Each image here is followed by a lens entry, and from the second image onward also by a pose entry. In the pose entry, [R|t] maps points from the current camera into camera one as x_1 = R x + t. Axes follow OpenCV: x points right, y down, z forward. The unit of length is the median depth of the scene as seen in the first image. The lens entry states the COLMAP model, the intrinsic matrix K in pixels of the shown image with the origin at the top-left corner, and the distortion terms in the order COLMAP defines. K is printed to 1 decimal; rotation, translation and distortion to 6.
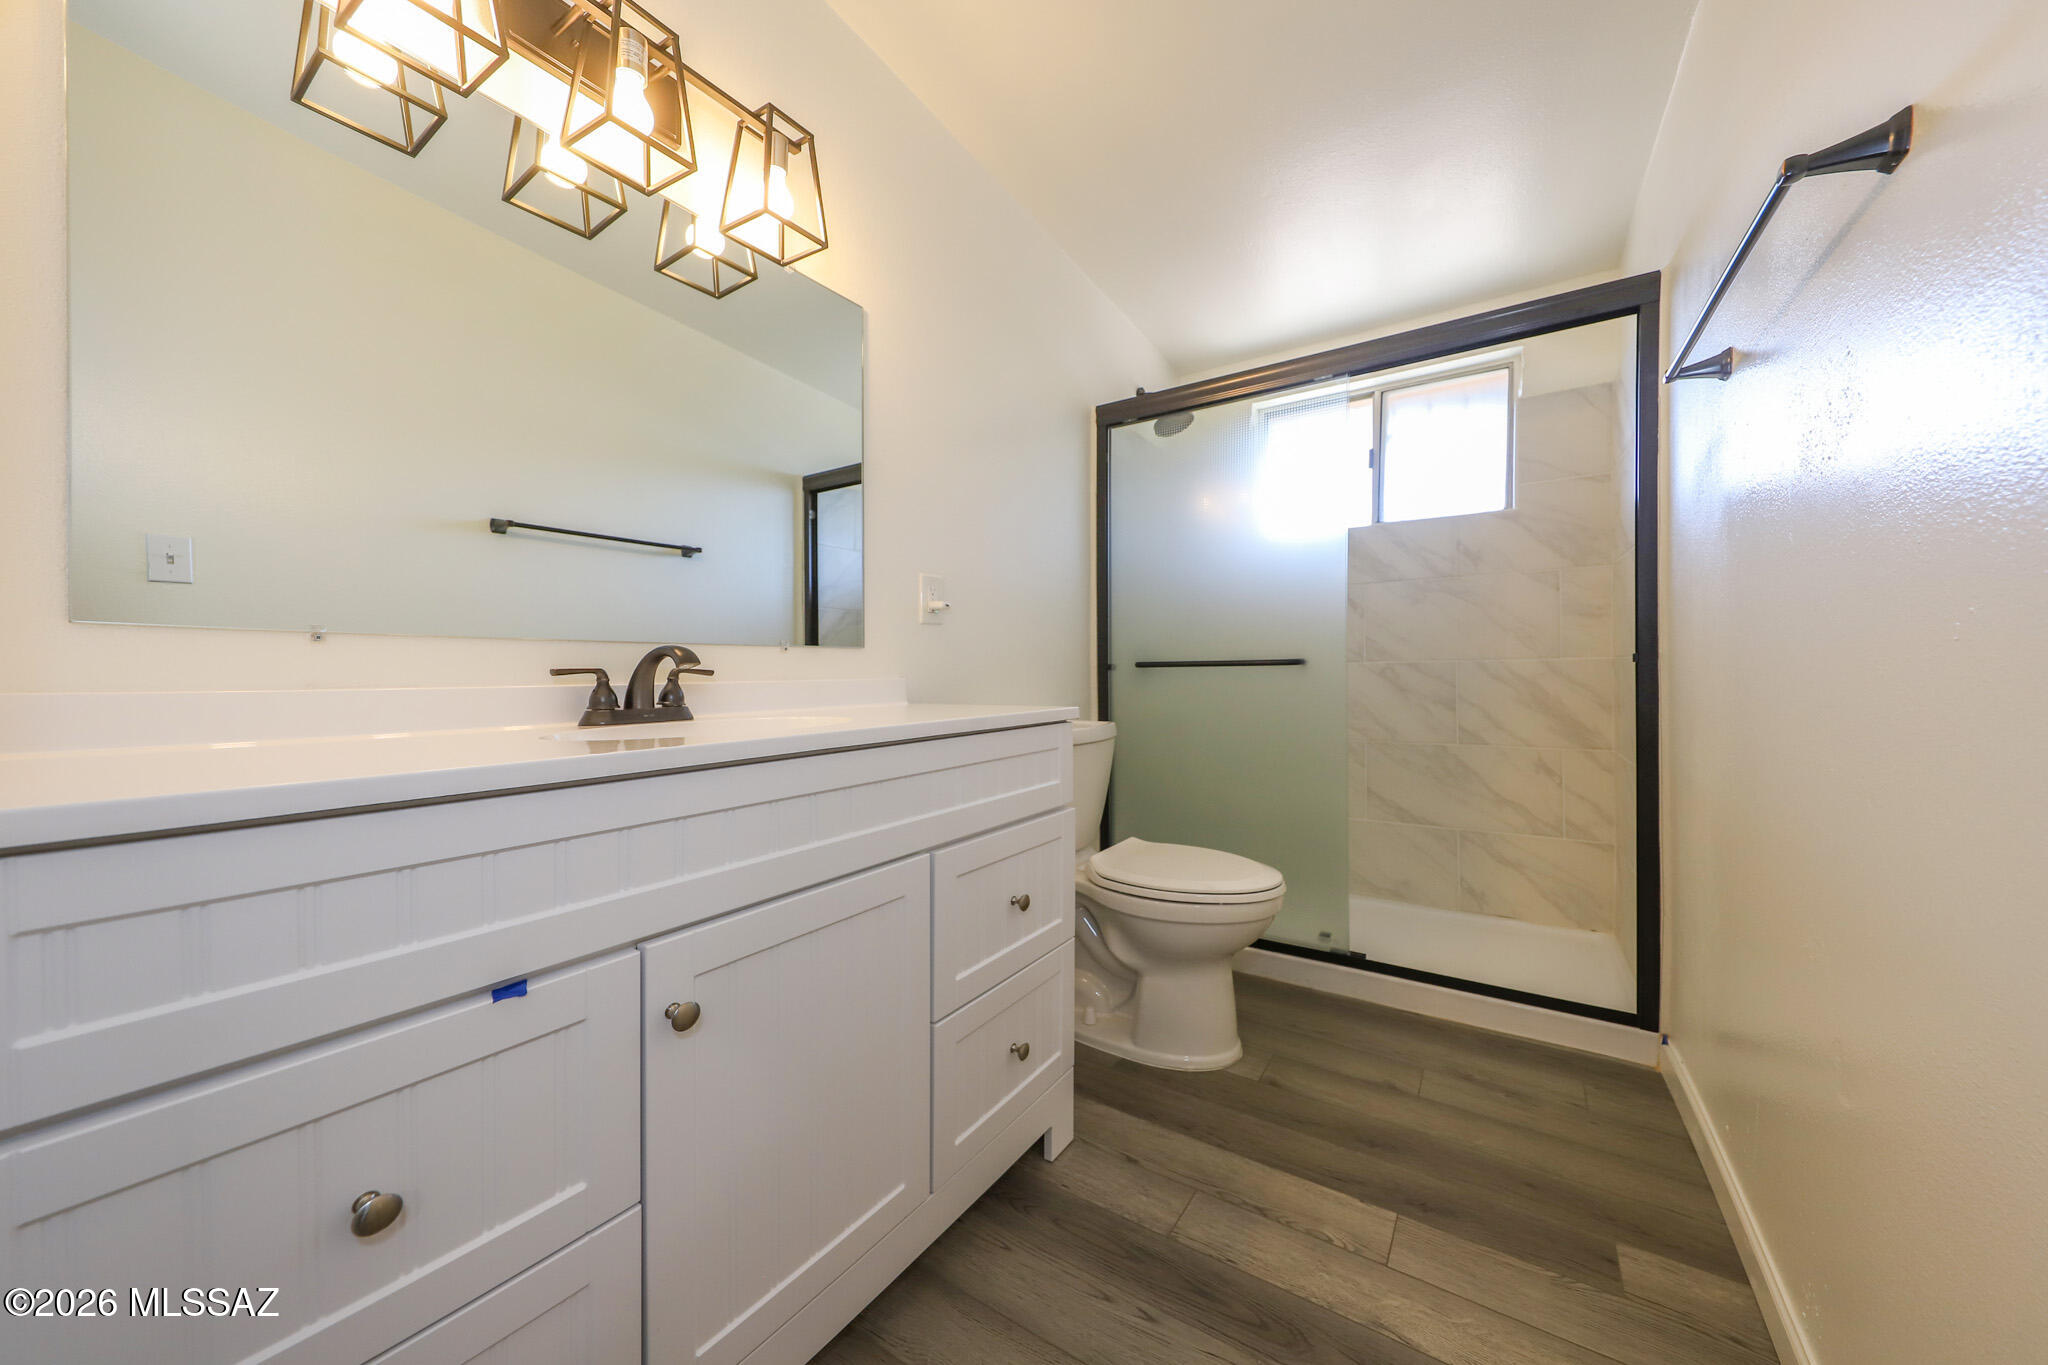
lens RADIAL K [[686.5, 0, 1055.4], [0, 686.5, 669.9], [0, 0, 1]] dist [0.027787, -0.000073]
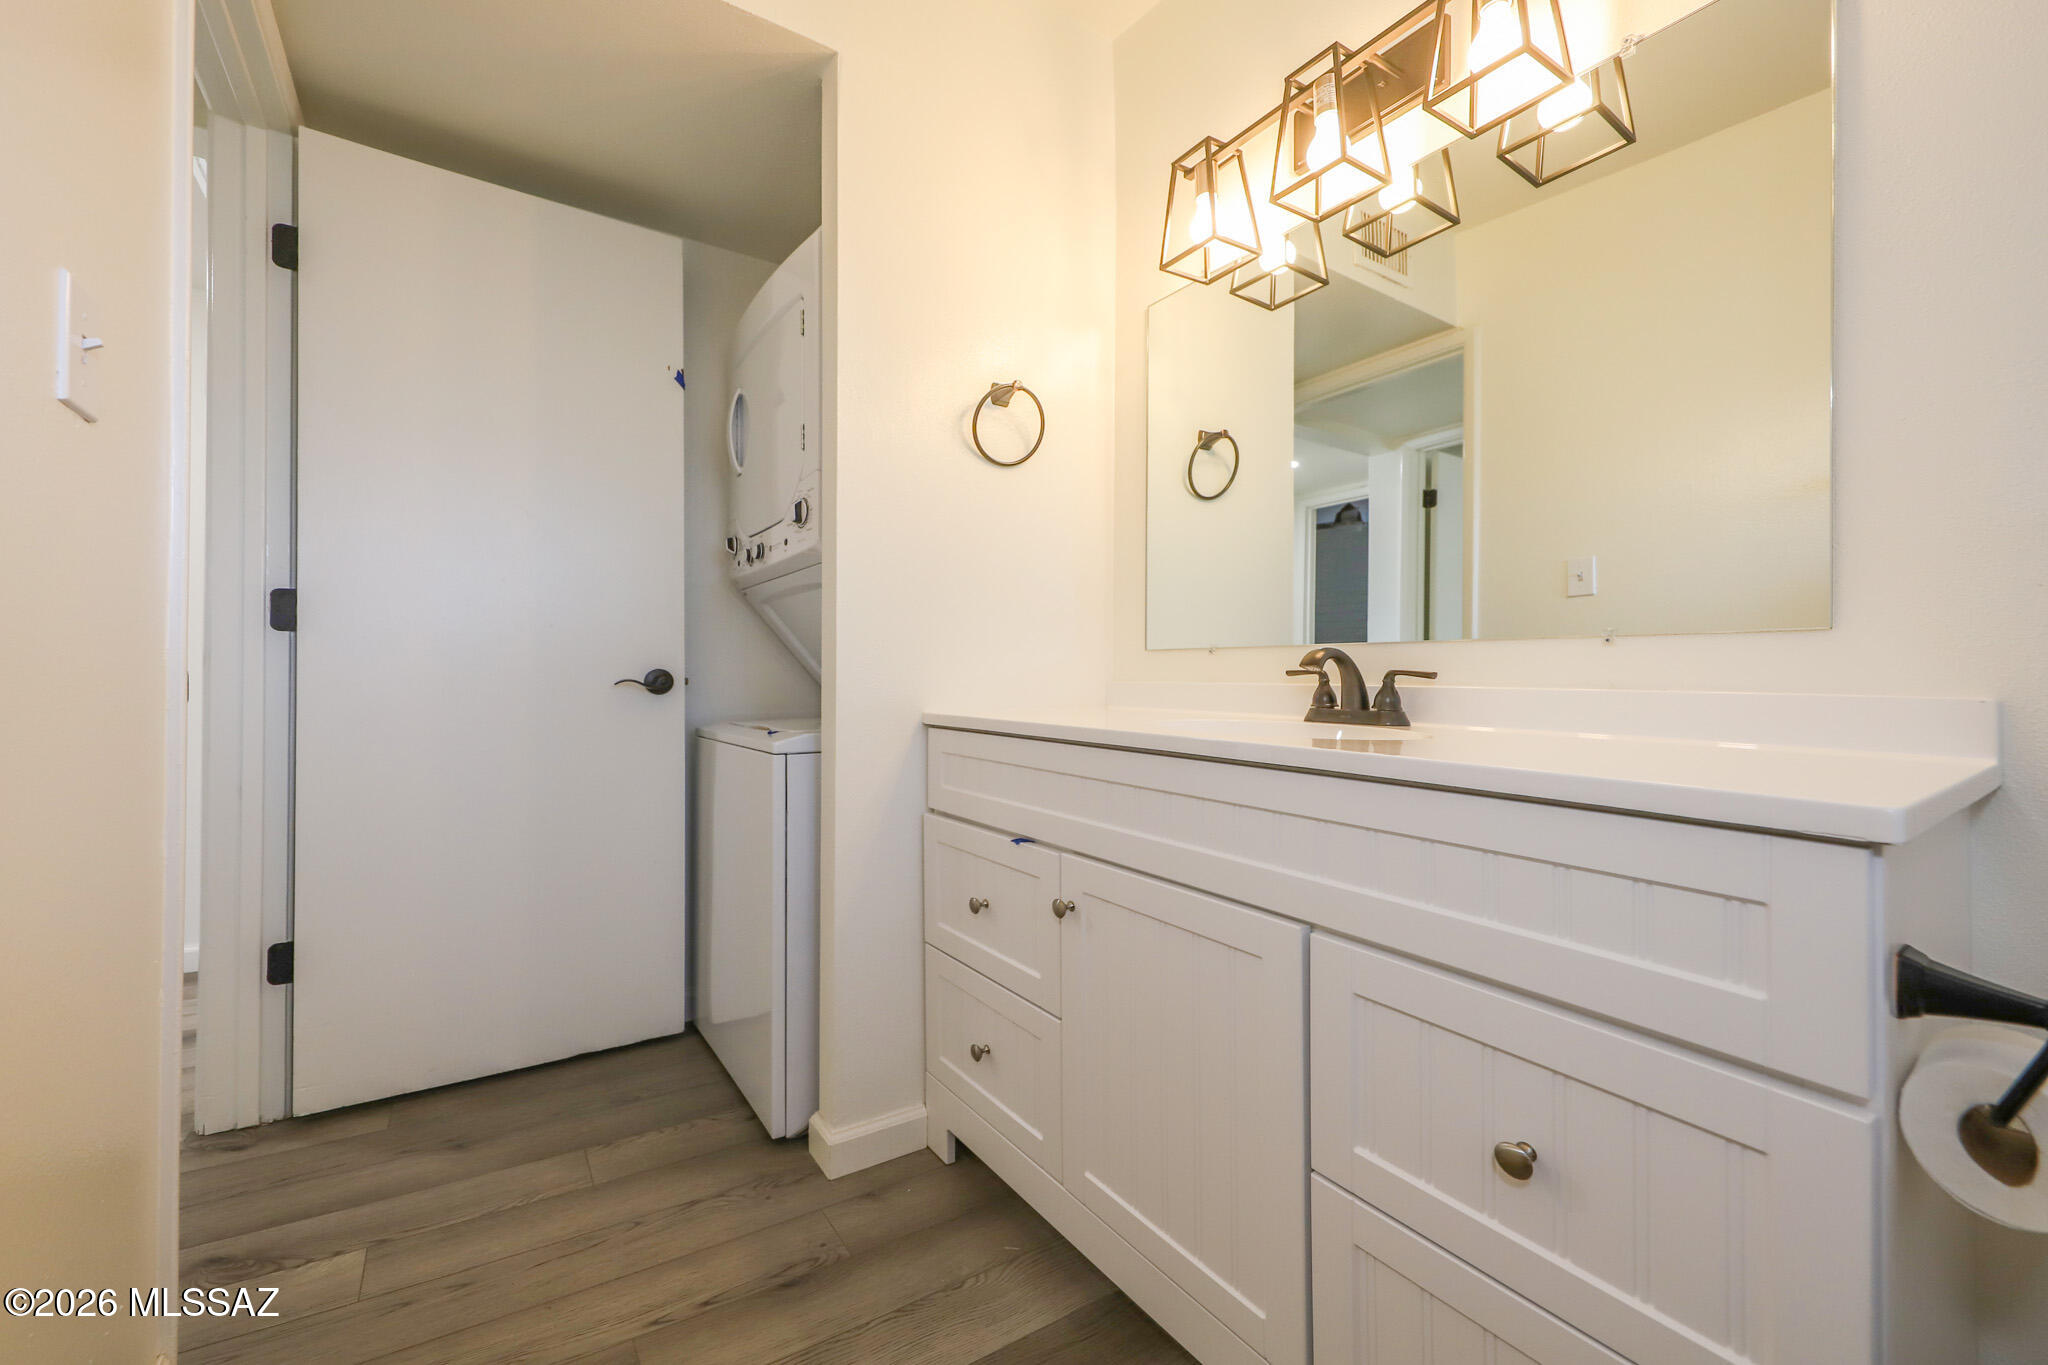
lens RADIAL K [[807.2, 0, 1018.7], [0, 807.2, 663.8], [0, 0, 1]] dist [0.000927, 0.000258]
pose [[-0.370394, -0.005144, -0.928860, 0.791175], [0.001226, 0.999981, -0.006026, -0.005497], [0.928874, -0.003371, -0.370381, 1.147955]]
